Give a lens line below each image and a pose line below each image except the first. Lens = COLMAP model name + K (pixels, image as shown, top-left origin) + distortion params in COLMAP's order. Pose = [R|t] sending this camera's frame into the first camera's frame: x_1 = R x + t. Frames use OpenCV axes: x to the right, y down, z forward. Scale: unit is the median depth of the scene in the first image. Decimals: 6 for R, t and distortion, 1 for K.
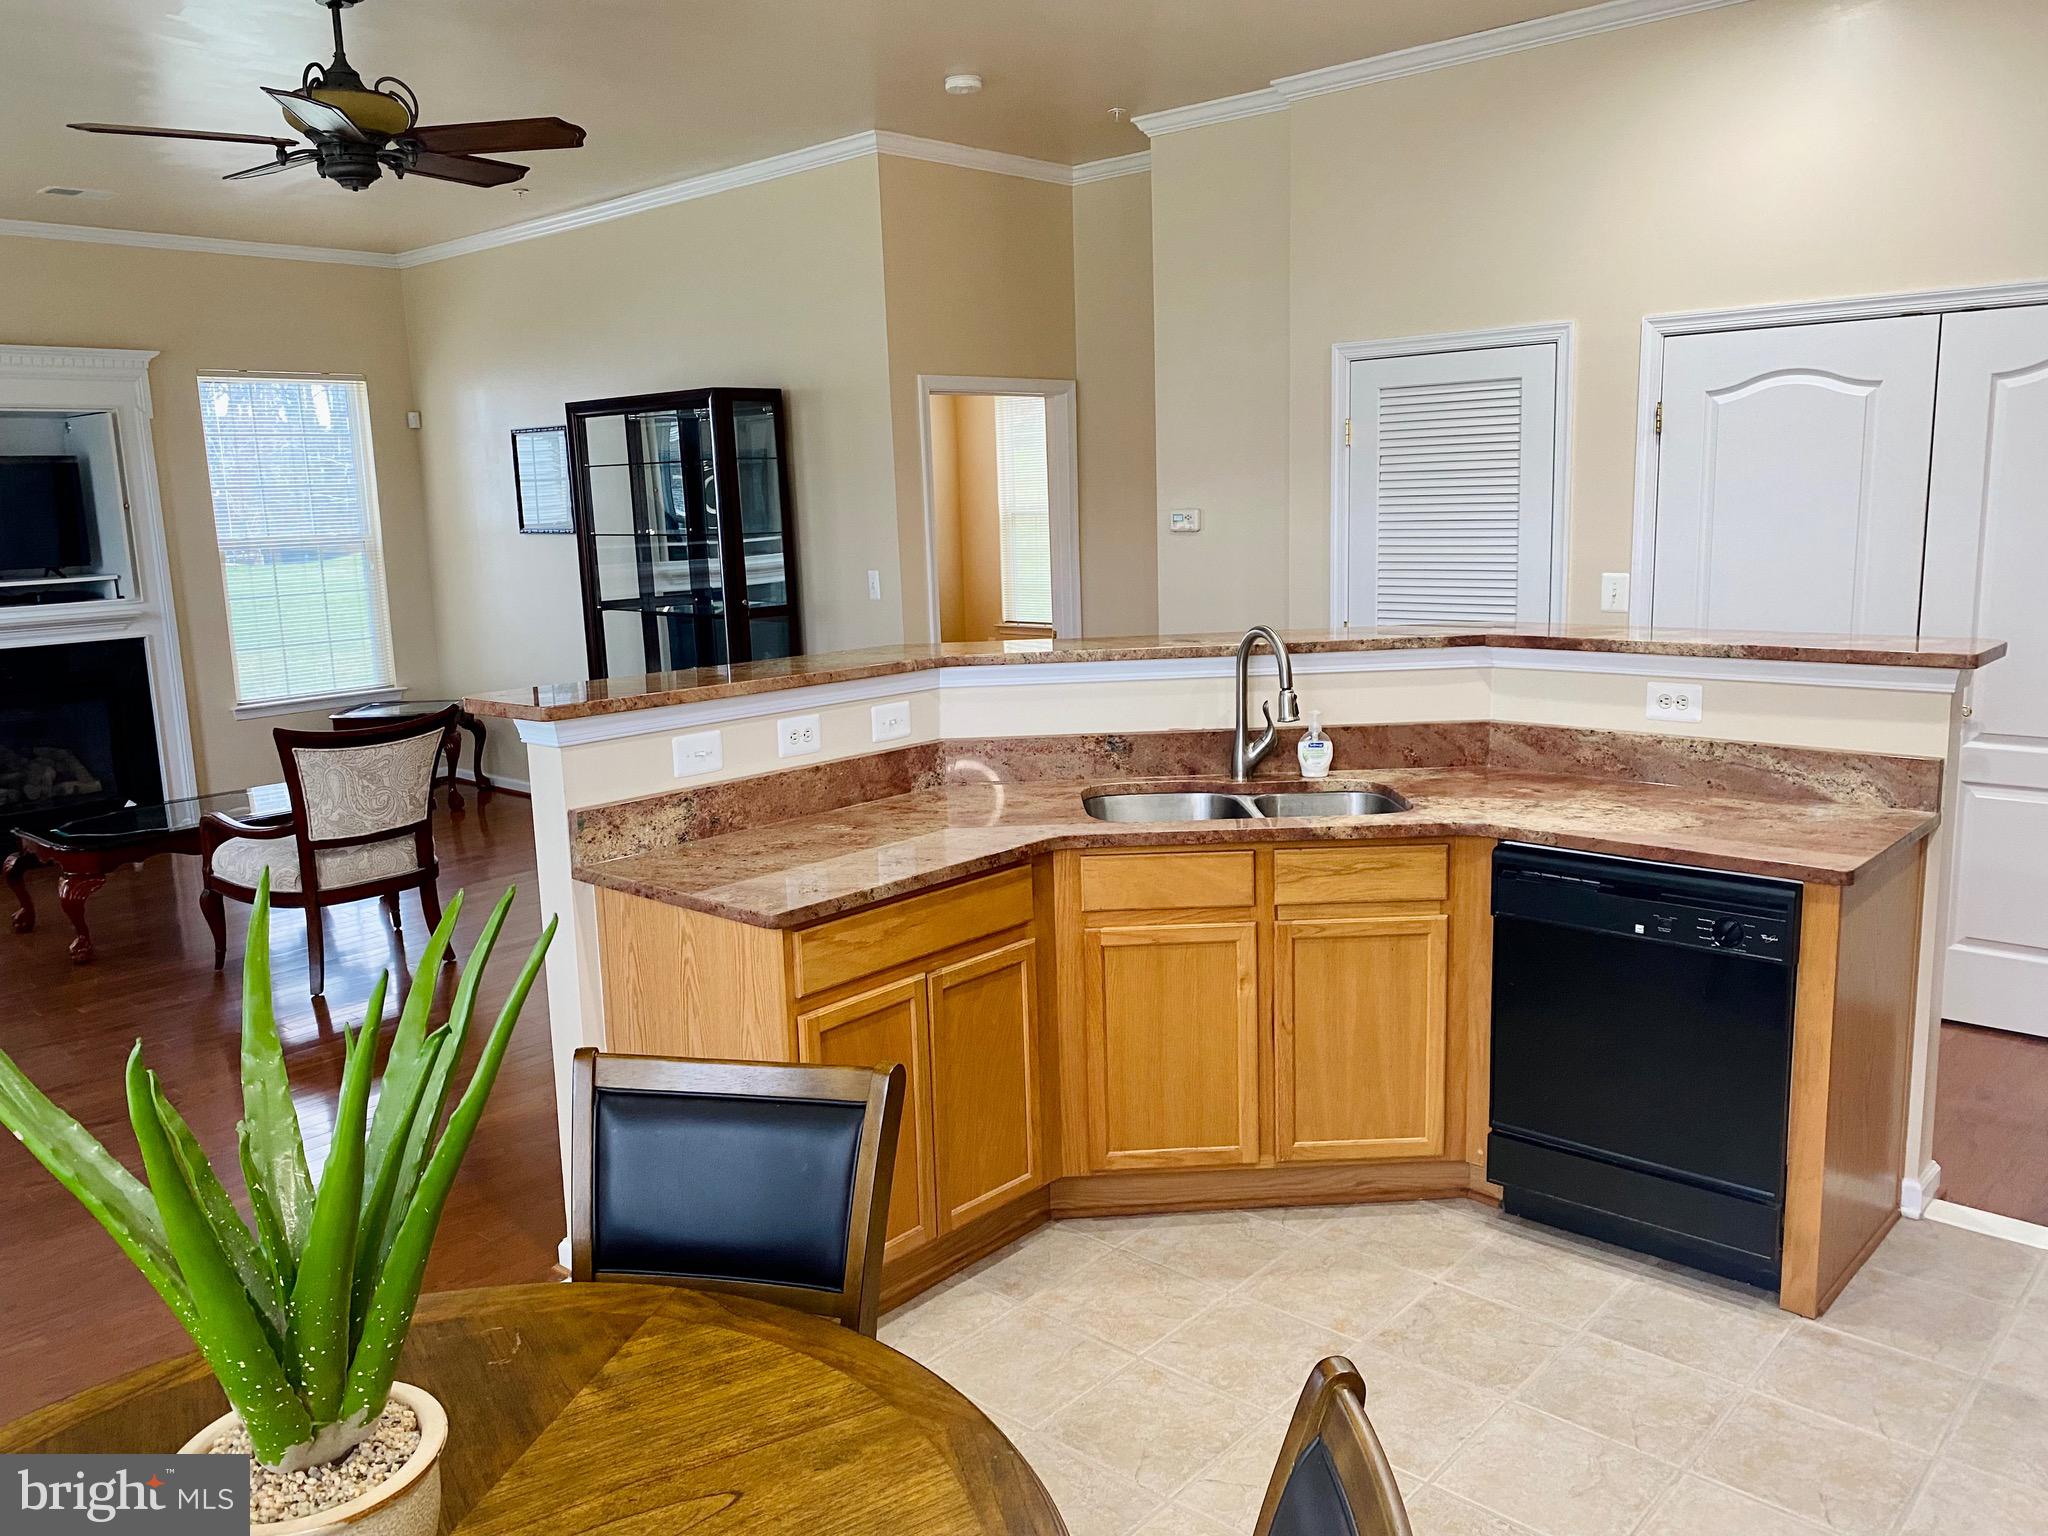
lens RADIAL K [[1554.6, 0, 1022.5], [0, 1554.6, 750.6], [0, 0, 1]] dist [0.030821, -0.026793]
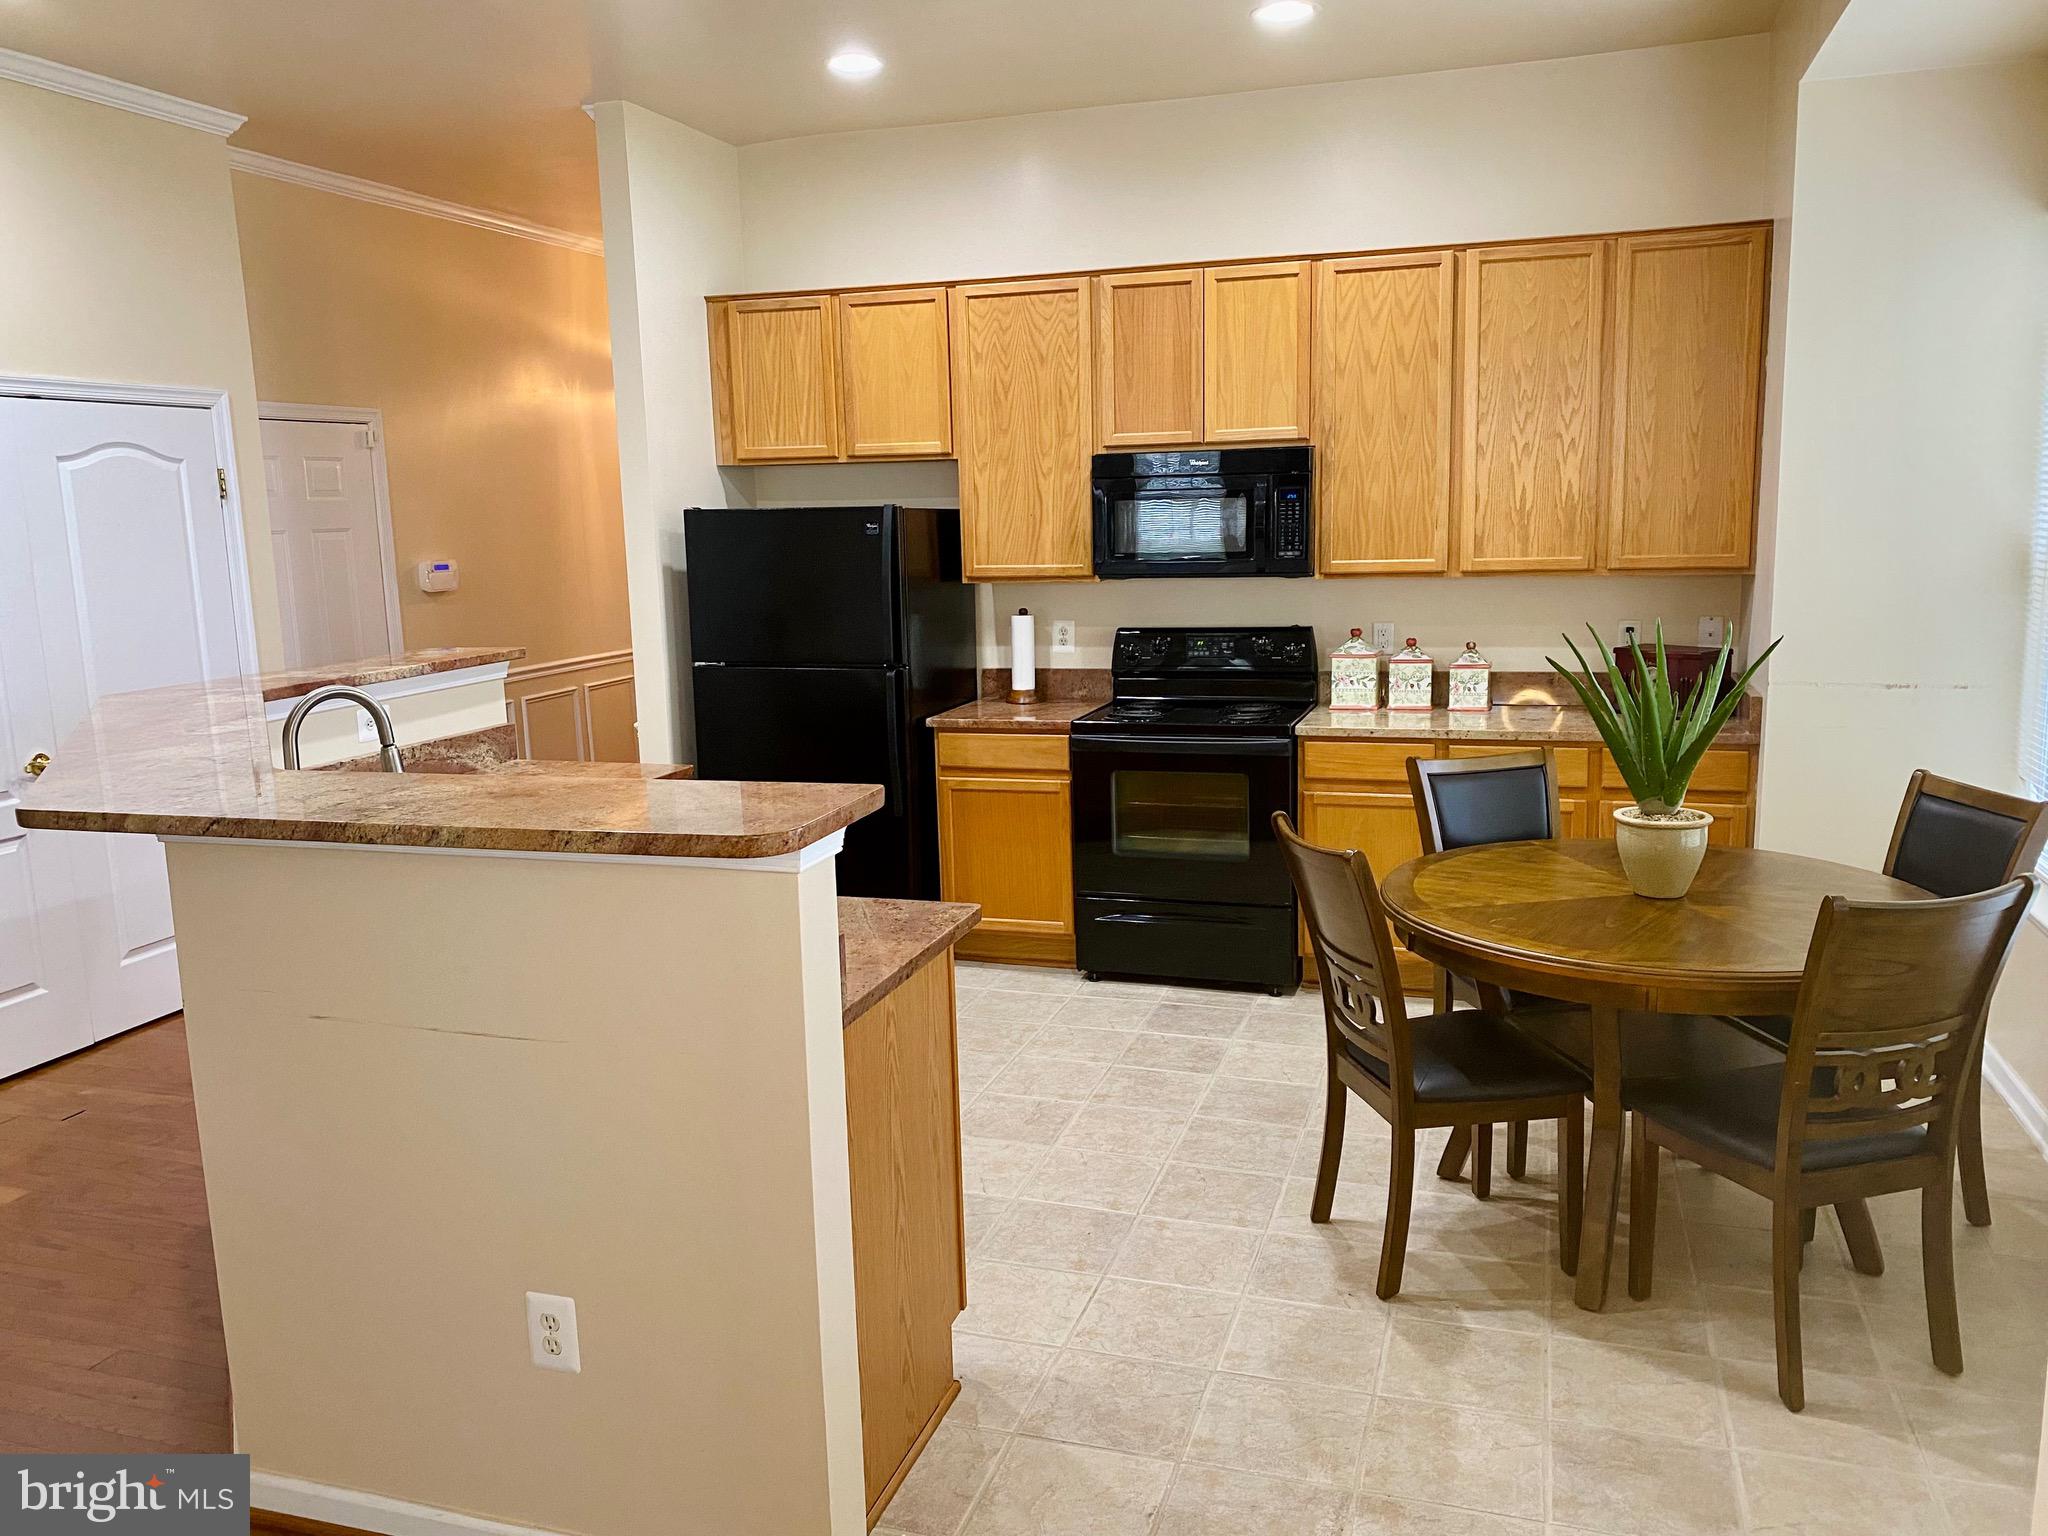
lens RADIAL K [[1554.6, 0, 1009.5], [0, 1554.6, 768.3], [0, 0, 1]] dist [0.030821, -0.026793]
pose [[-0.417536, -0.114542, 0.901412, -0.878411], [0.193128, 0.958171, 0.211211, -0.162239], [-0.887899, 0.262276, -0.377949, 1.082724]]
